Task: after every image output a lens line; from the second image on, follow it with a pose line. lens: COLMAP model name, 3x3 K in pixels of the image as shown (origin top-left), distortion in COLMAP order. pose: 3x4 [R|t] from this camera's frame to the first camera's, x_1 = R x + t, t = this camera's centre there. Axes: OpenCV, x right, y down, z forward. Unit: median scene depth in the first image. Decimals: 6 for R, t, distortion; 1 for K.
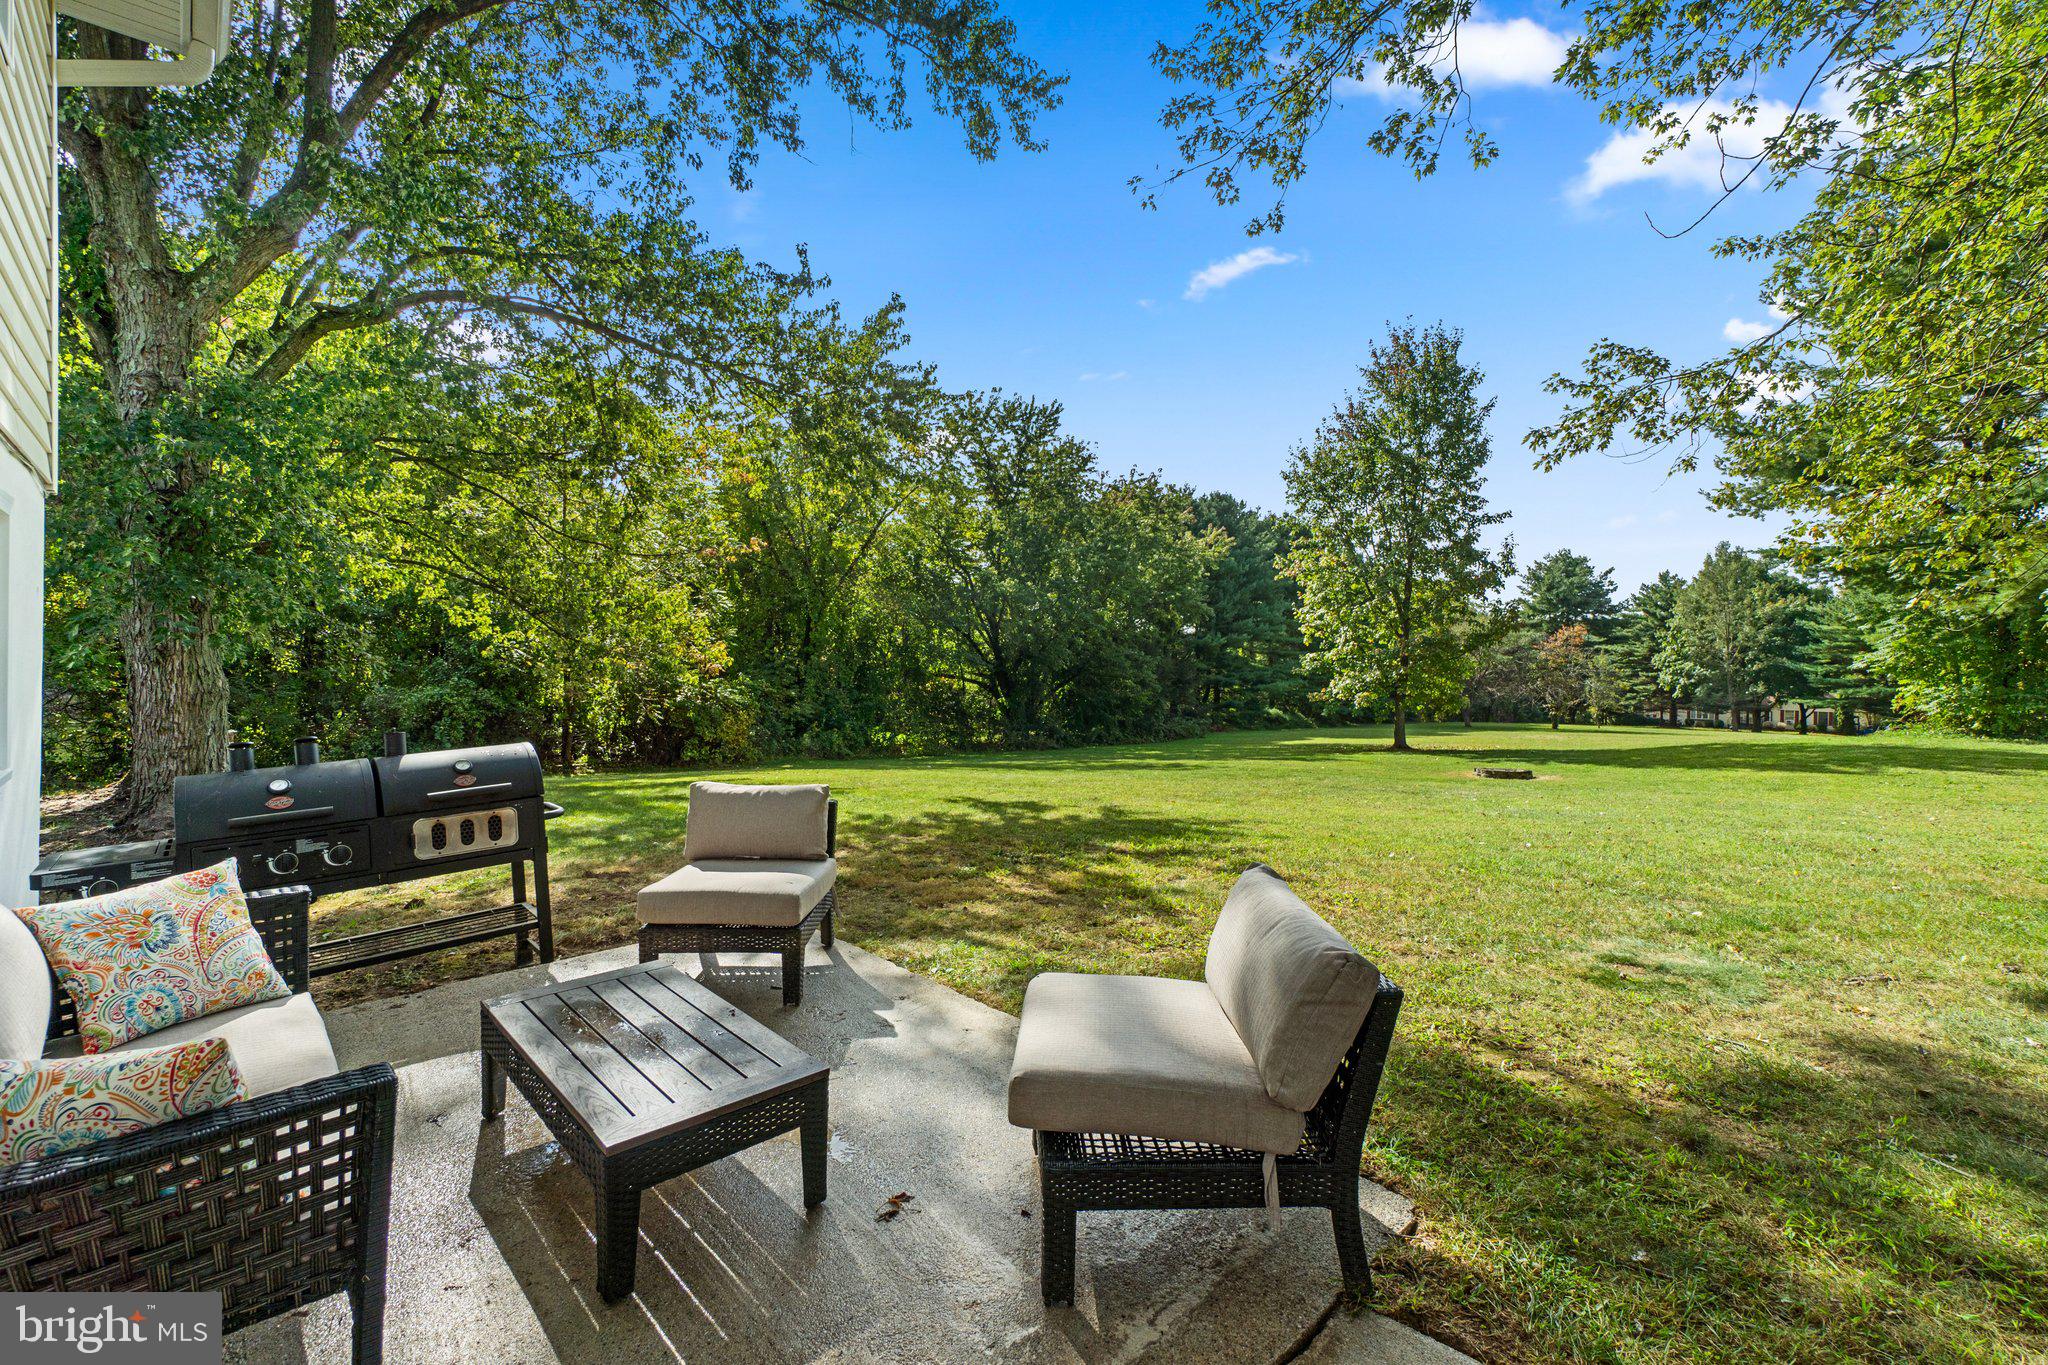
lens RADIAL K [[885.2, 0, 1025.2], [0, 885.2, 658.6], [0, 0, 1]] dist [0.000997, 0.000704]
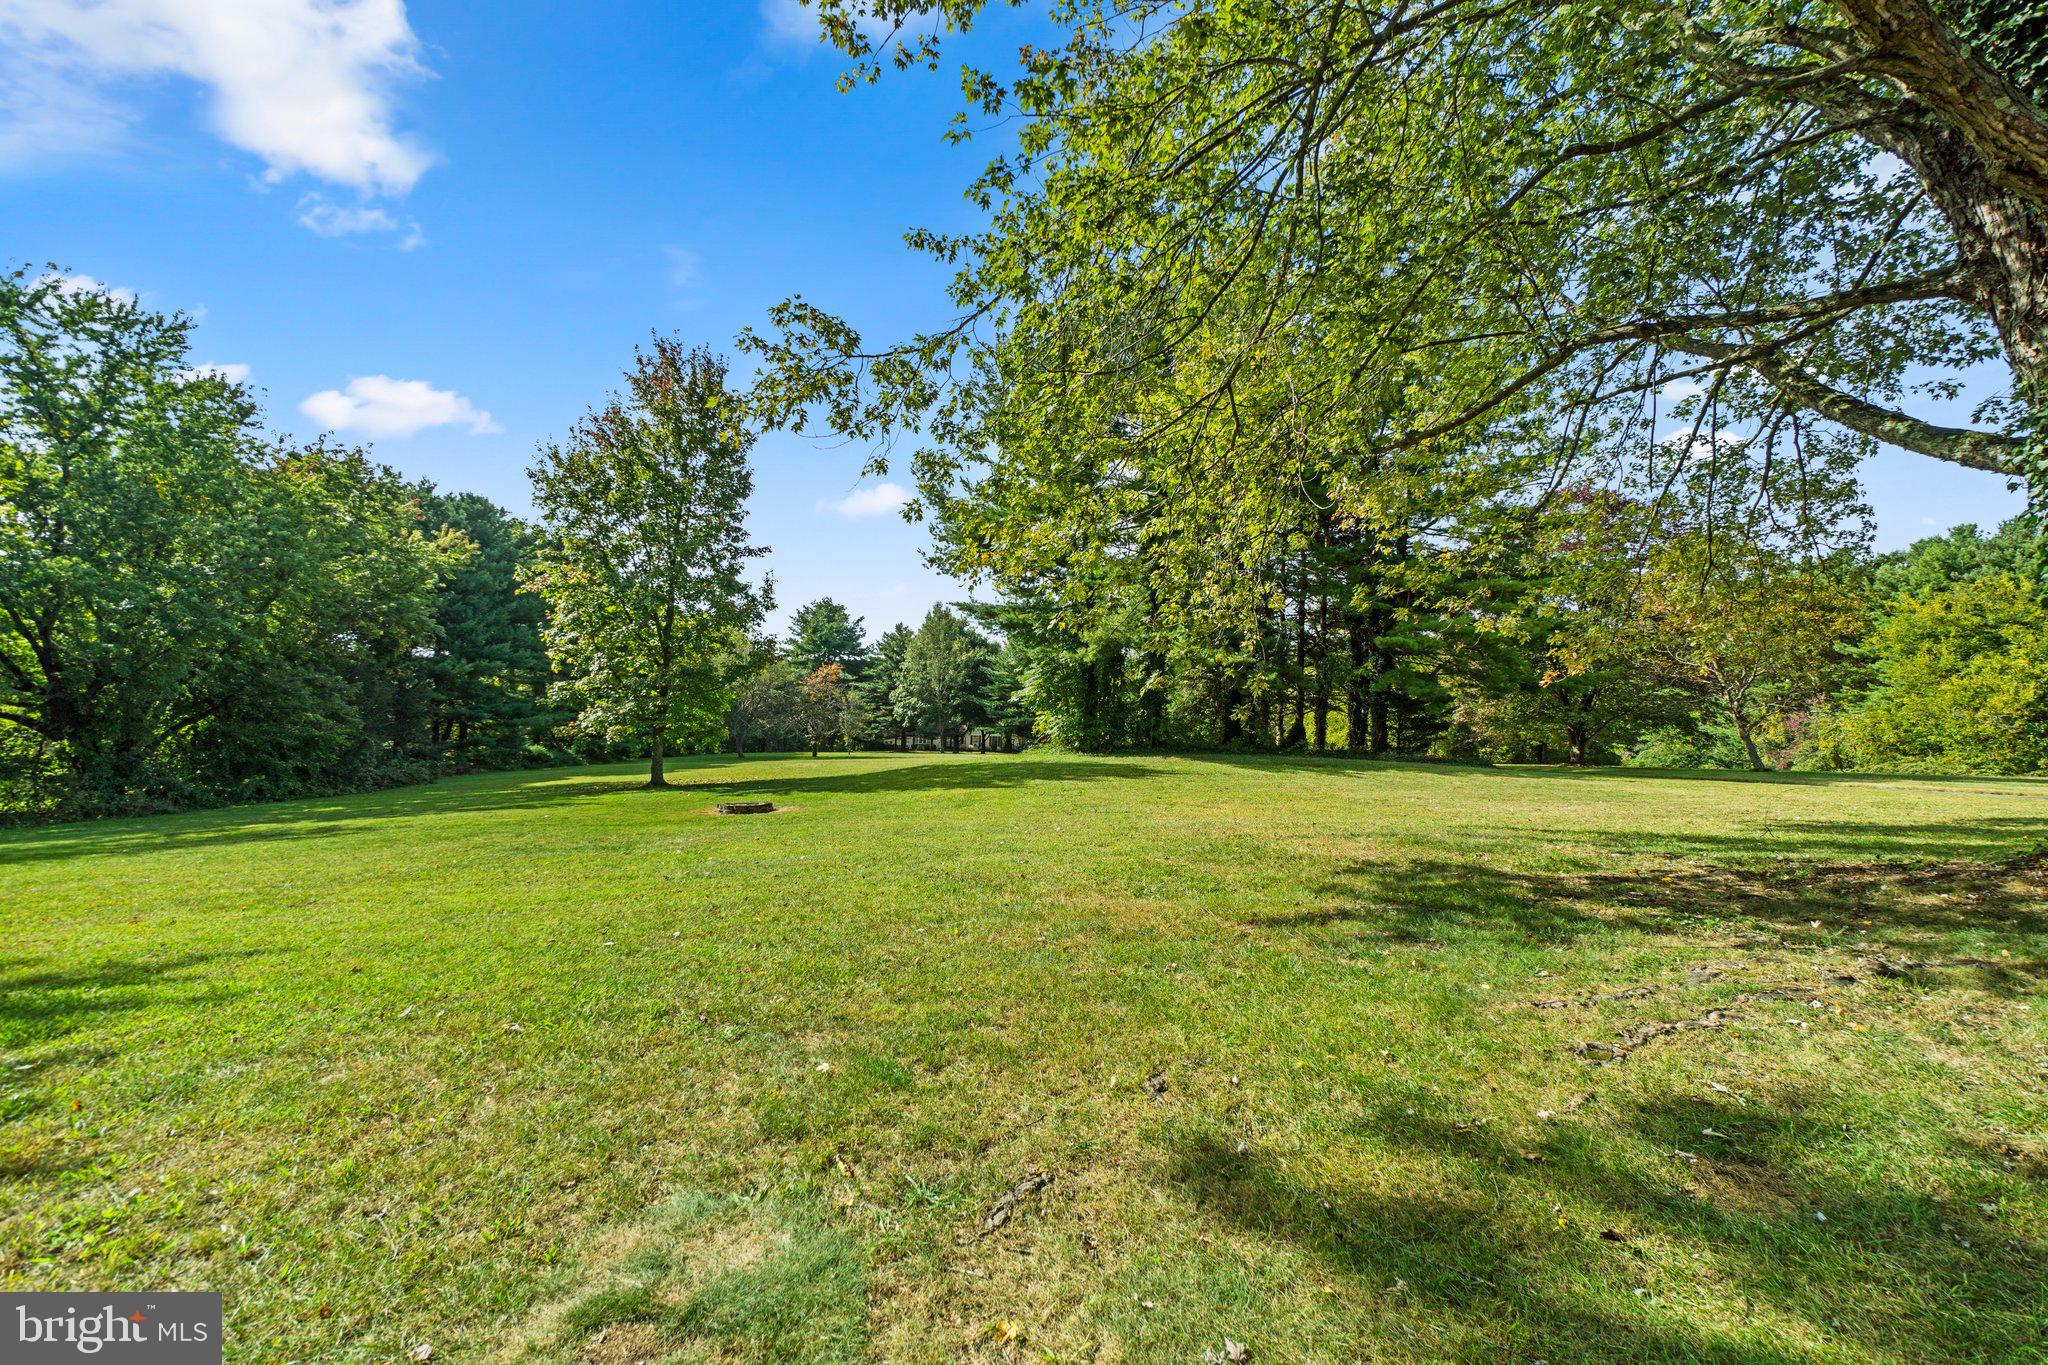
lens RADIAL K [[875.3, 0, 1018.0], [0, 875.3, 677.2], [0, 0, 1]] dist [-0.001483, -0.000235]
pose [[0.725680, 0.025818, 0.687548, 0.059683], [-0.013869, 0.999642, -0.022899, 0.003185], [-0.687893, 0.007082, 0.725778, 0.063453]]
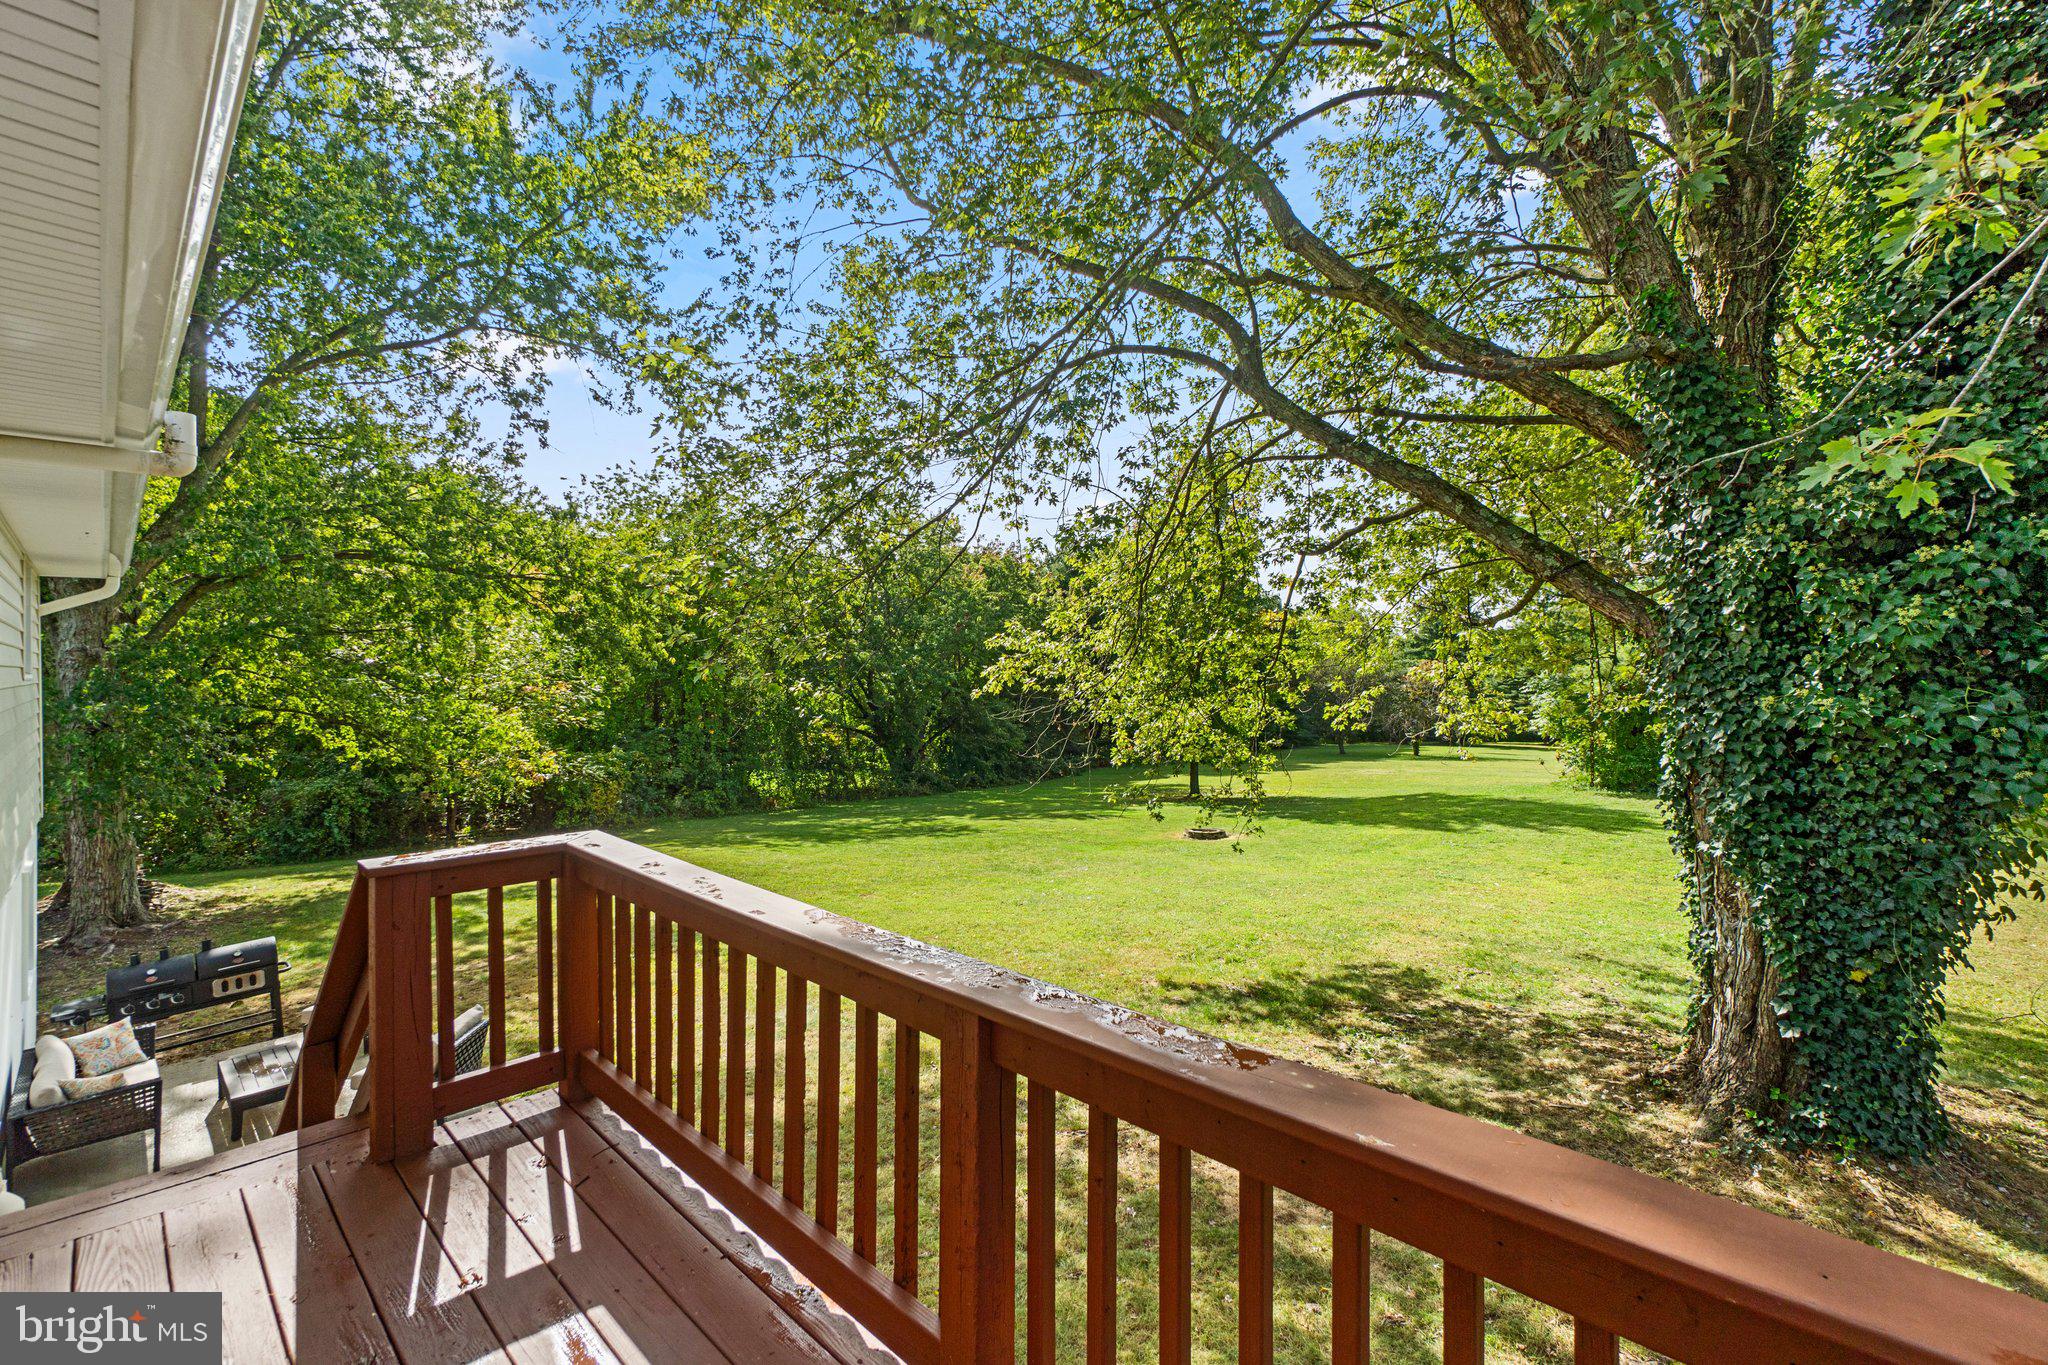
lens RADIAL K [[887.6, 0, 1024.3], [0, 887.6, 675.9], [0, 0, 1]] dist [-0.002003, -0.000009]
pose [[0.998737, -0.016547, 0.047450, 0.144282], [0.016509, 0.999863, 0.001201, -0.062862], [-0.047464, -0.000416, 0.998873, -0.153461]]
